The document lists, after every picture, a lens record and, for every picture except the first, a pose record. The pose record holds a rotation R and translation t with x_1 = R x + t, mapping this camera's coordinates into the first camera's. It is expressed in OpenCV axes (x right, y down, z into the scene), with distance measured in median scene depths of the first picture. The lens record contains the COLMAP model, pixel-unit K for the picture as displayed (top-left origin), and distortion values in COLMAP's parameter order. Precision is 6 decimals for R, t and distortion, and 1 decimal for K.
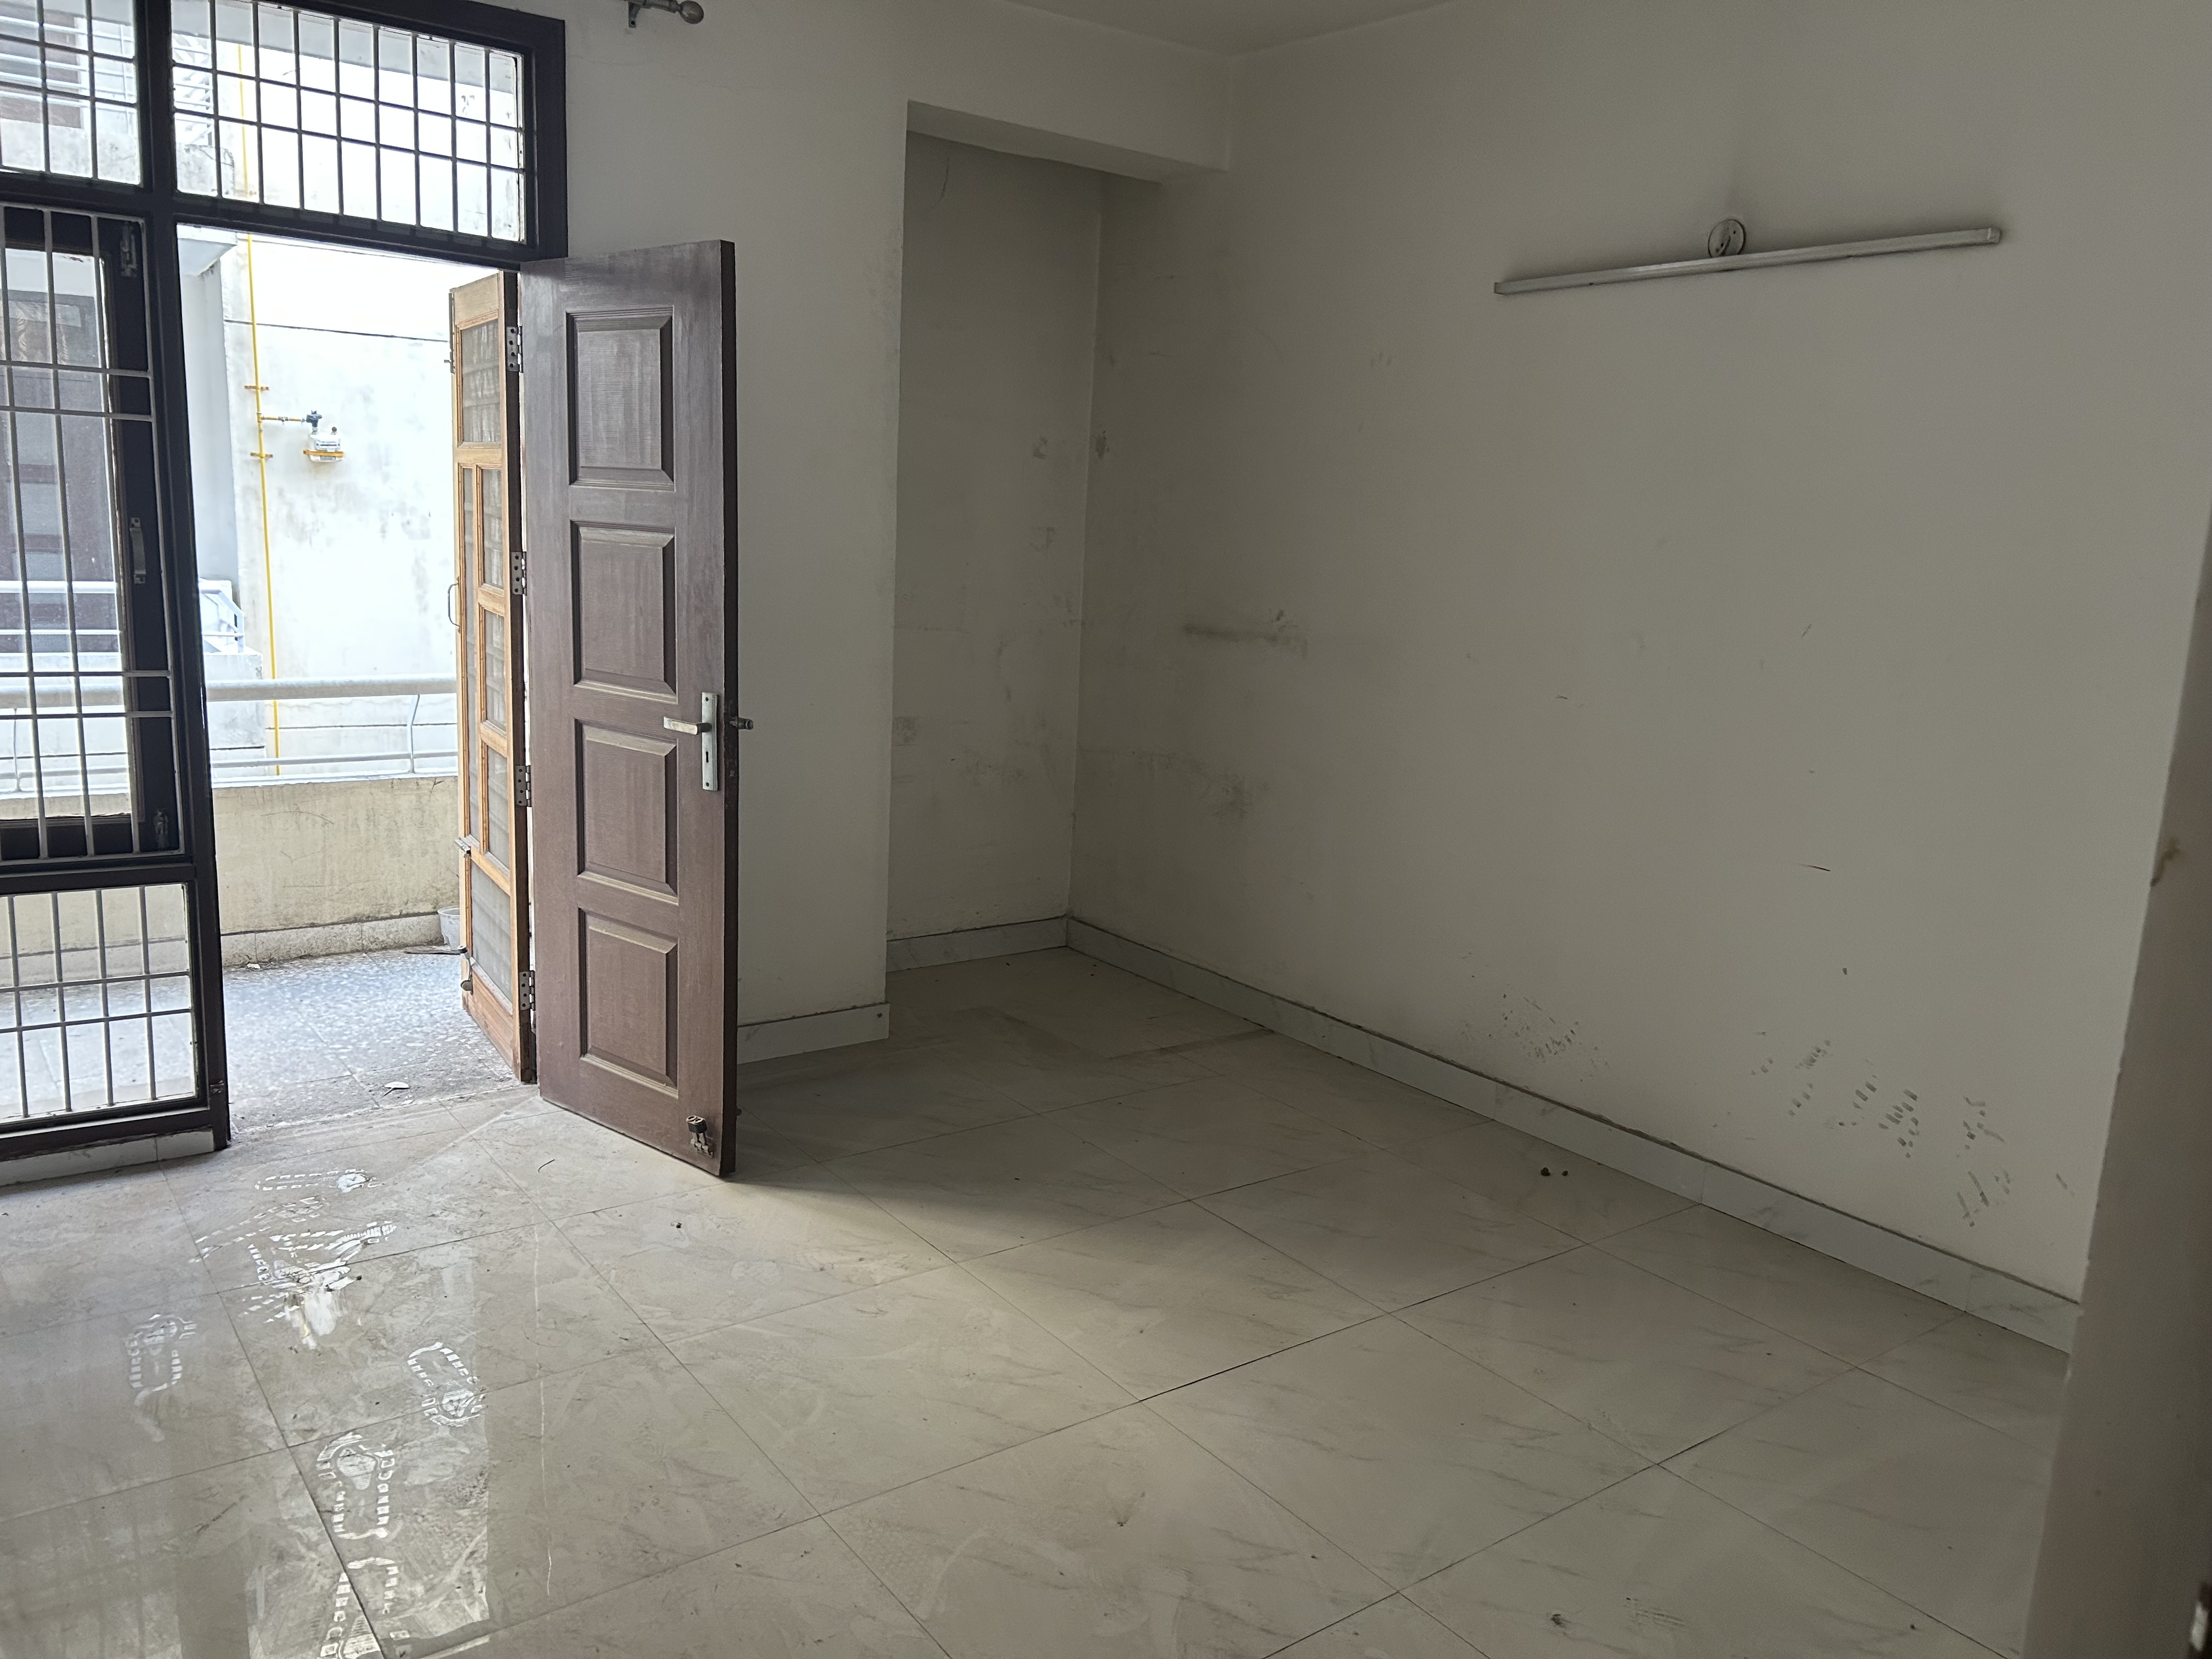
lens RADIAL K [[1652.5, 0, 1123.1], [0, 1652.5, 829.2], [0, 0, 1]] dist [0.013784, 0.000853]
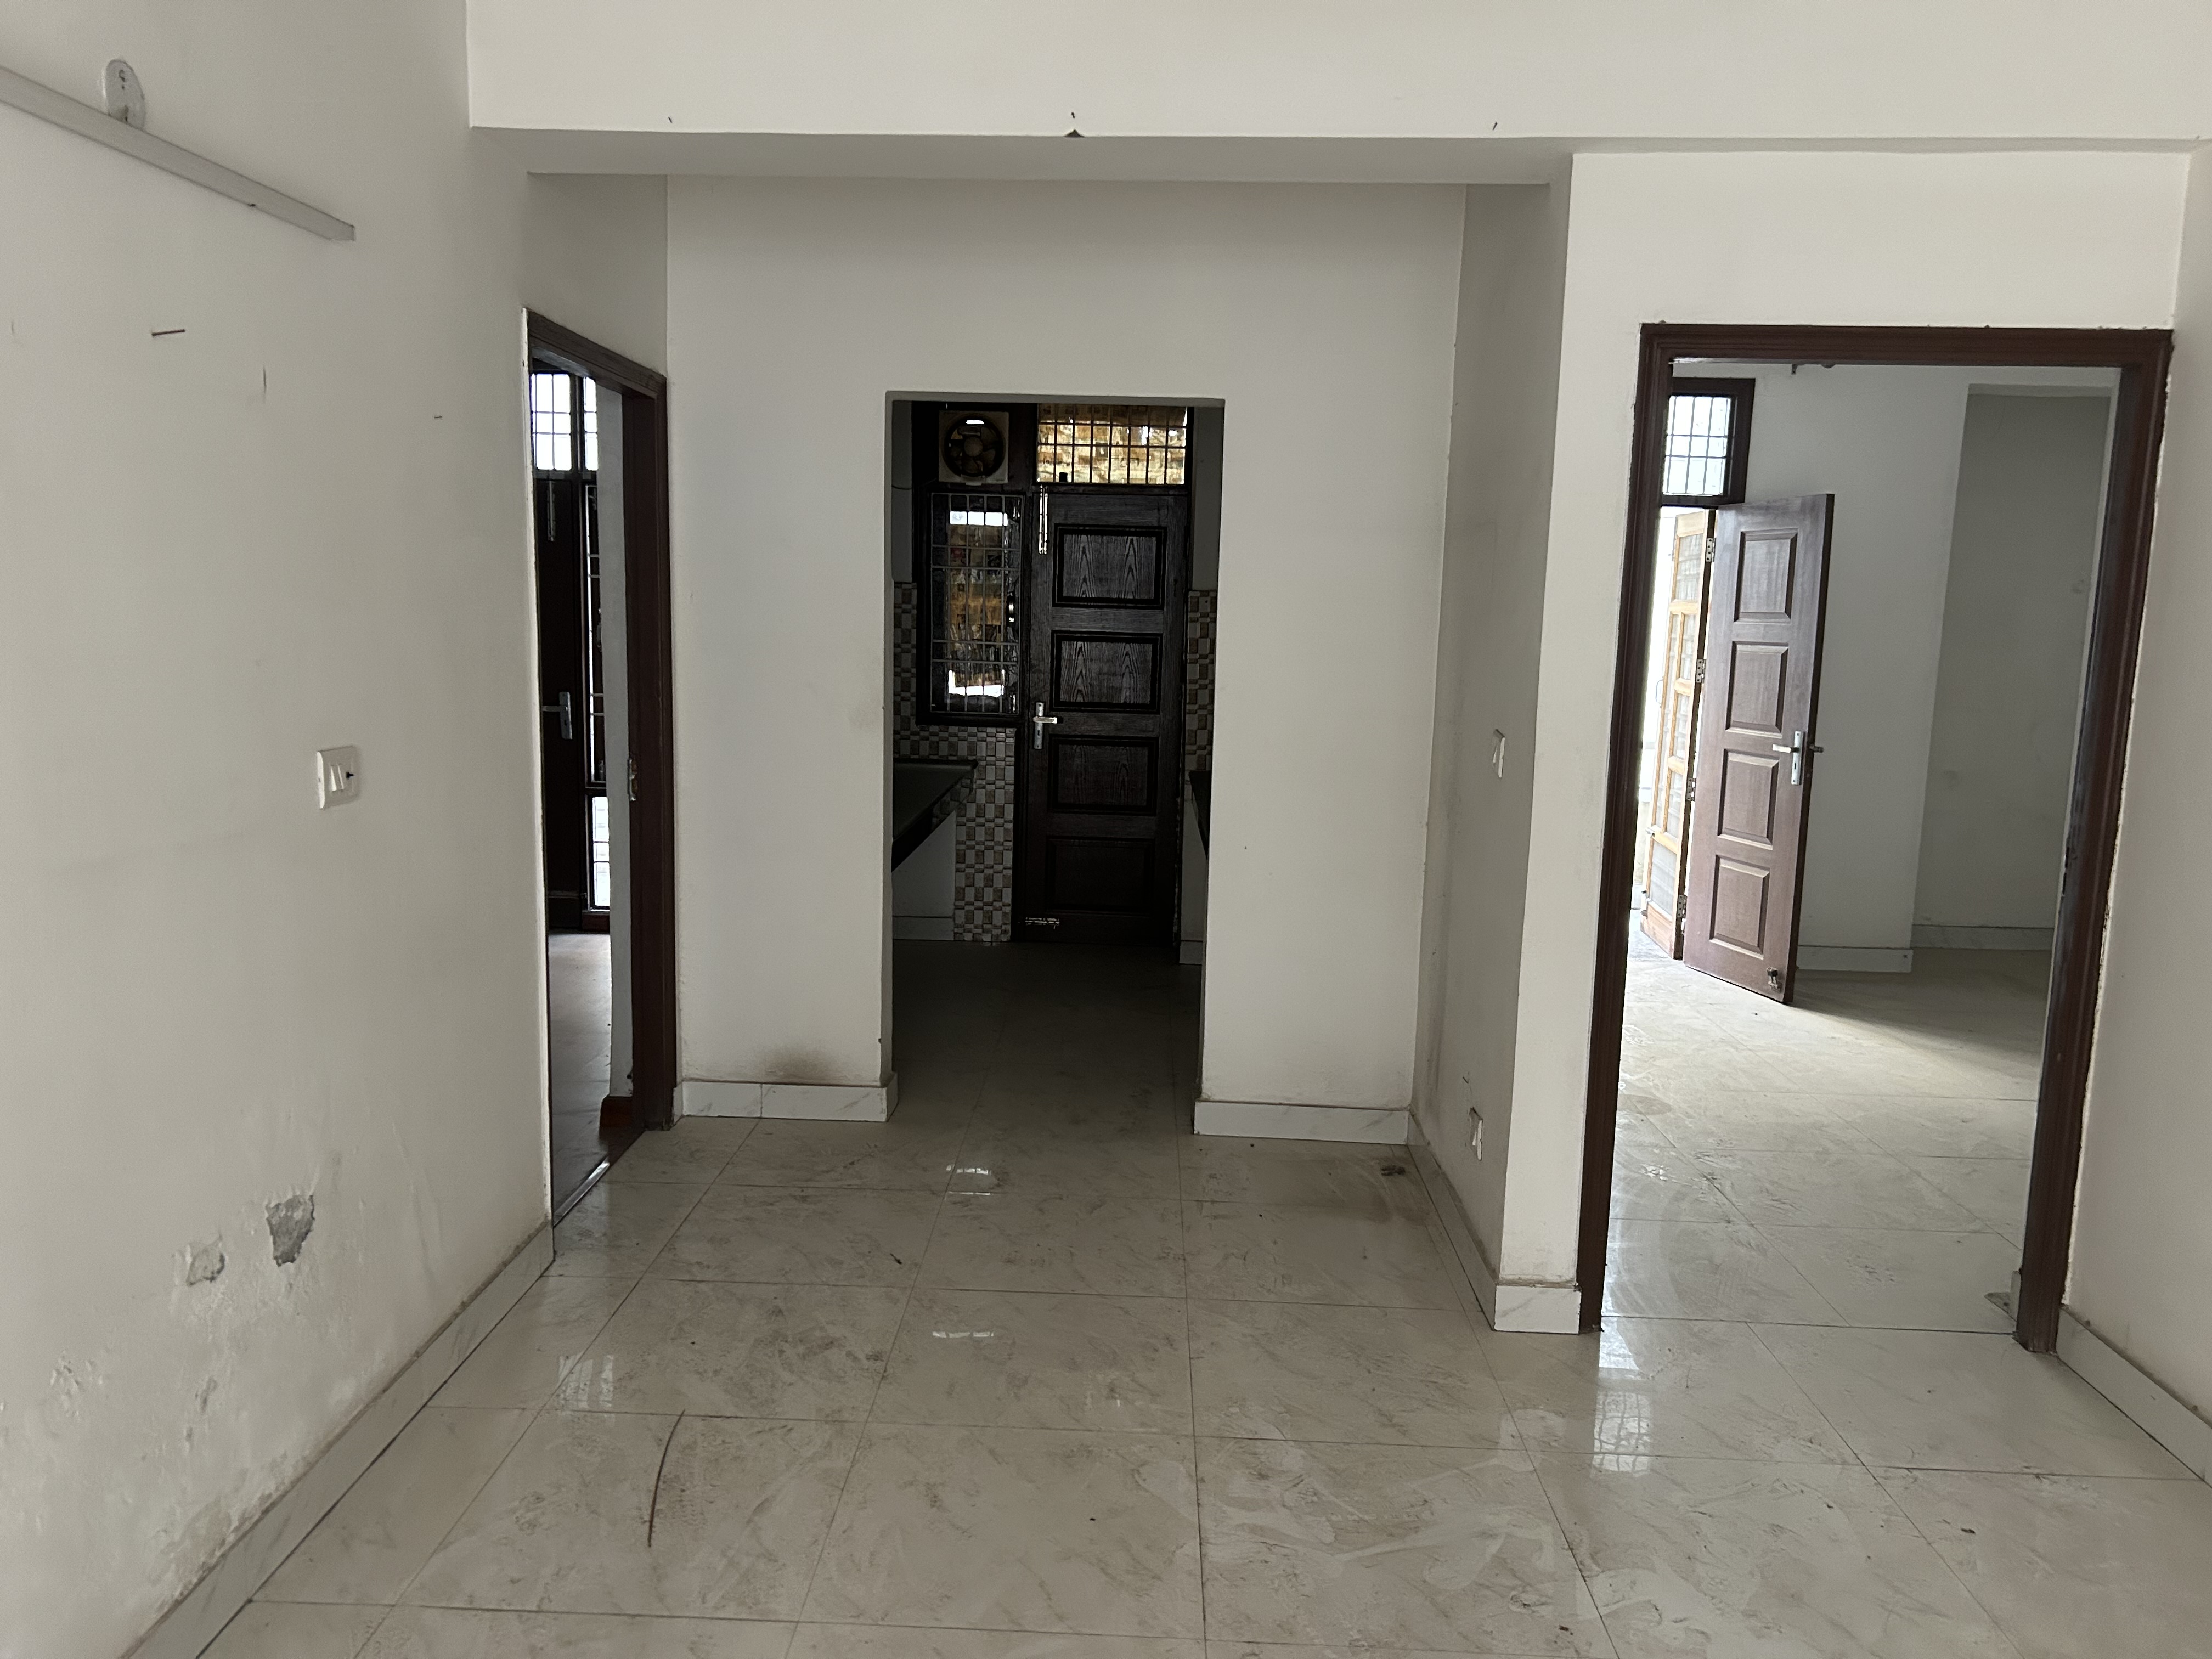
lens RADIAL K [[1652.5, 0, 1112.0], [0, 1652.5, 833.1], [0, 0, 1]] dist [0.013784, 0.000853]
pose [[0.782122, 0.060655, -0.620167, 0.281158], [-0.108167, 0.993357, -0.039259, 0.172100], [0.613666, 0.097786, 0.783487, -0.843286]]
